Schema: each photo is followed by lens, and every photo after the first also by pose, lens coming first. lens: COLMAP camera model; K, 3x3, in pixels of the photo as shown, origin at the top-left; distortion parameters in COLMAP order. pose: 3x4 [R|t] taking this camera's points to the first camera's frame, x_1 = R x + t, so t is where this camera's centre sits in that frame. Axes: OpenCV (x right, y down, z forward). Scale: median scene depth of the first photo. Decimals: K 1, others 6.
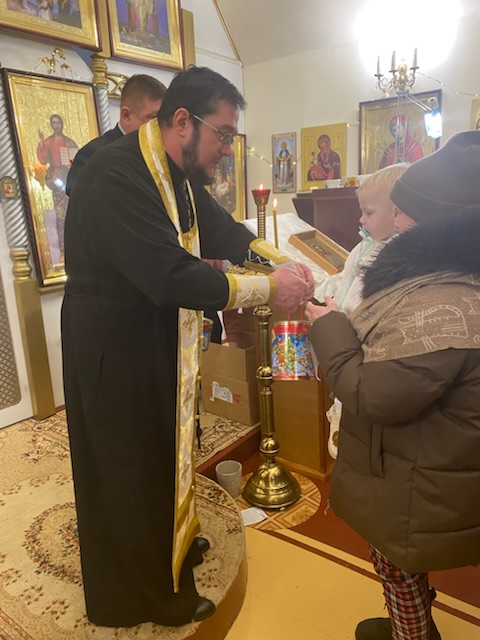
lens RADIAL K [[486.1, 0, 239.3], [0, 486.1, 322.7], [0, 0, 1]] dist [0.014715, -0.013786]
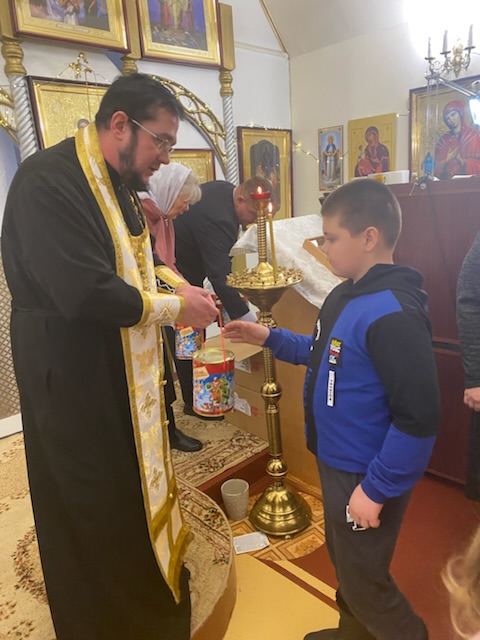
lens RADIAL K [[486.1, 0, 245.8], [0, 486.1, 319.2], [0, 0, 1]] dist [0.014715, -0.013786]
pose [[0.987735, 0.018465, -0.155043, 0.124020], [-0.017702, 0.999823, 0.006303, -0.029711], [0.155132, -0.003481, 0.987888, 0.064460]]
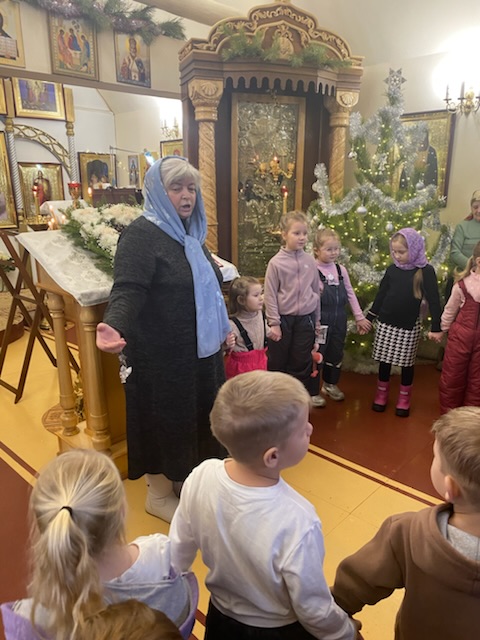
lens RADIAL K [[486.1, 0, 251.4], [0, 486.1, 325.5], [0, 0, 1]] dist [0.014715, -0.013786]
pose [[0.993355, 0.068585, -0.092422, 1.062191], [-0.067006, 0.997550, 0.020086, 0.221633], [0.093573, -0.013759, 0.995517, -1.018031]]
